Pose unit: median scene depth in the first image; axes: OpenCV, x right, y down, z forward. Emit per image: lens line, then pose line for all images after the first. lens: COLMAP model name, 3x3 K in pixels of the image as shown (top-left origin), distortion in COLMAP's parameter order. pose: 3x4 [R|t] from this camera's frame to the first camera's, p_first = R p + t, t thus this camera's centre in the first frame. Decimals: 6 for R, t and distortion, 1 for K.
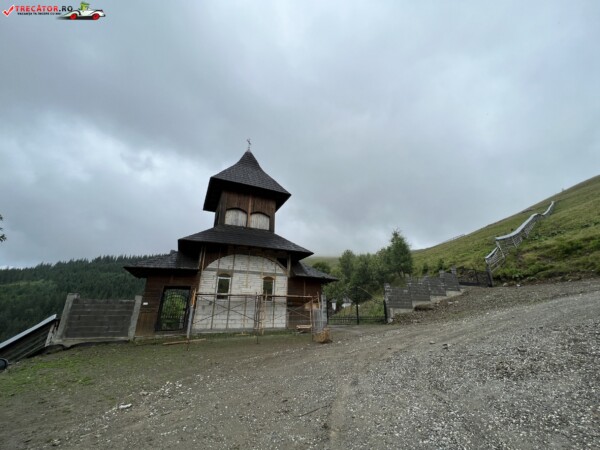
lens RADIAL K [[238.8, 0, 299.7], [0, 238.8, 227.0], [0, 0, 1]] dist [-0.001316, 0.000358]
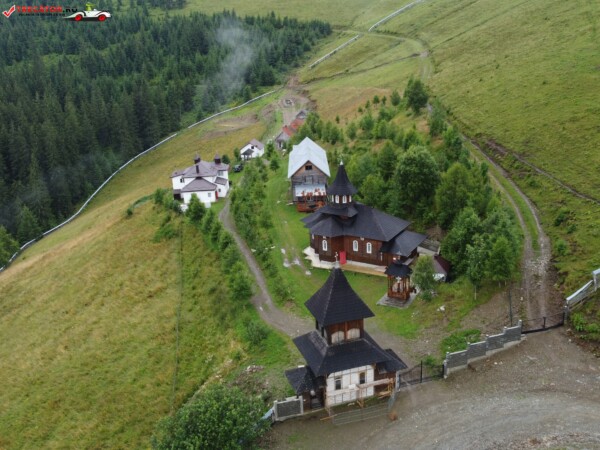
lens RADIAL K [[599.4, 0, 300.0], [0, 599.4, 225.0], [0, 0, 1]] dist [-0.004517, -0.007801]
pose [[0.990030, 0.002331, -0.140838, 0.018412], [0.085295, 0.785783, 0.612592, -2.760955], [0.112096, -0.618497, 0.777750, -1.418202]]
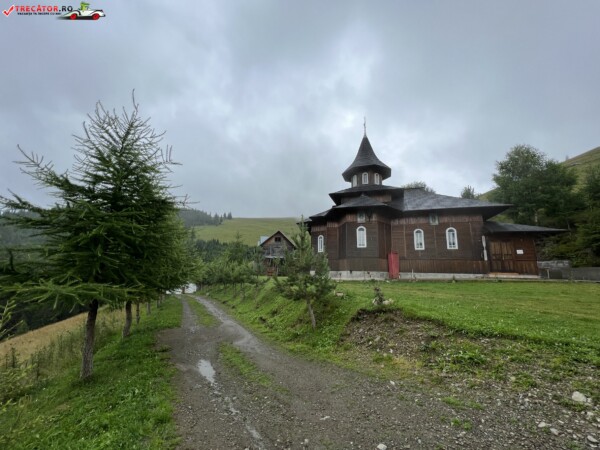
lens RADIAL K [[237.4, 0, 302.0], [0, 237.4, 225.5], [0, 0, 1]] dist [0.001007, 0.000220]
pose [[0.994465, 0.036200, 0.098635, -0.960400], [-0.050275, 0.988274, 0.144178, 0.768638], [-0.092259, -0.148339, 0.984624, 1.912011]]
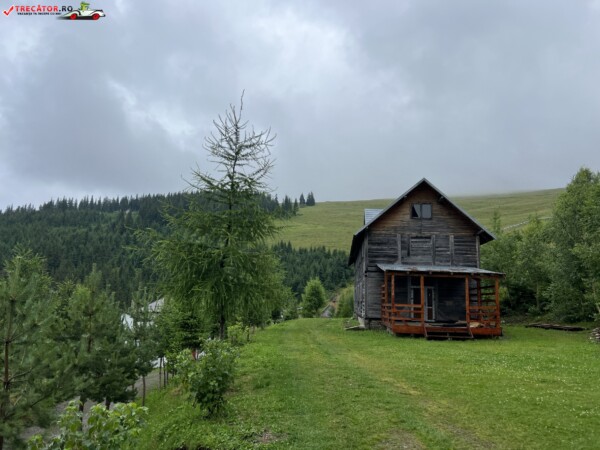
lens RADIAL K [[451.8, 0, 315.3], [0, 451.8, 224.5], [0, 0, 1]] dist [-0.006373, -0.008267]
pose [[0.981456, -0.010271, -0.191412, -1.030315], [0.042468, 0.985399, 0.164878, 1.165484], [0.186924, -0.169950, 0.967562, 3.187892]]
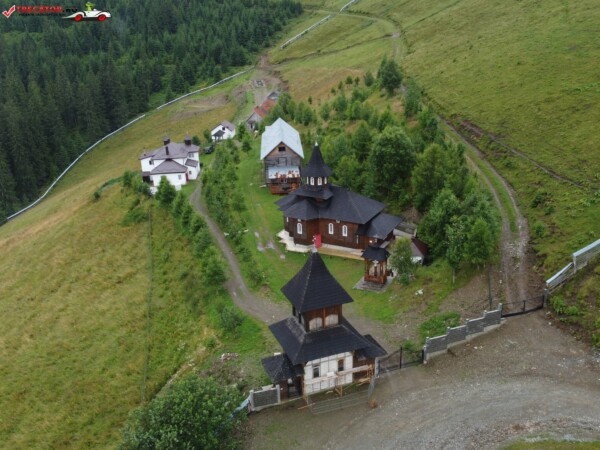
lens RADIAL K [[599.4, 0, 300.0], [0, 599.4, 225.0], [0, 0, 1]] dist [-0.004517, -0.007801]
pose [[0.995633, 0.000738, -0.093351, -0.028274], [0.059314, 0.767190, 0.638672, -2.674550], [0.072089, -0.641420, 0.763795, -1.307024]]
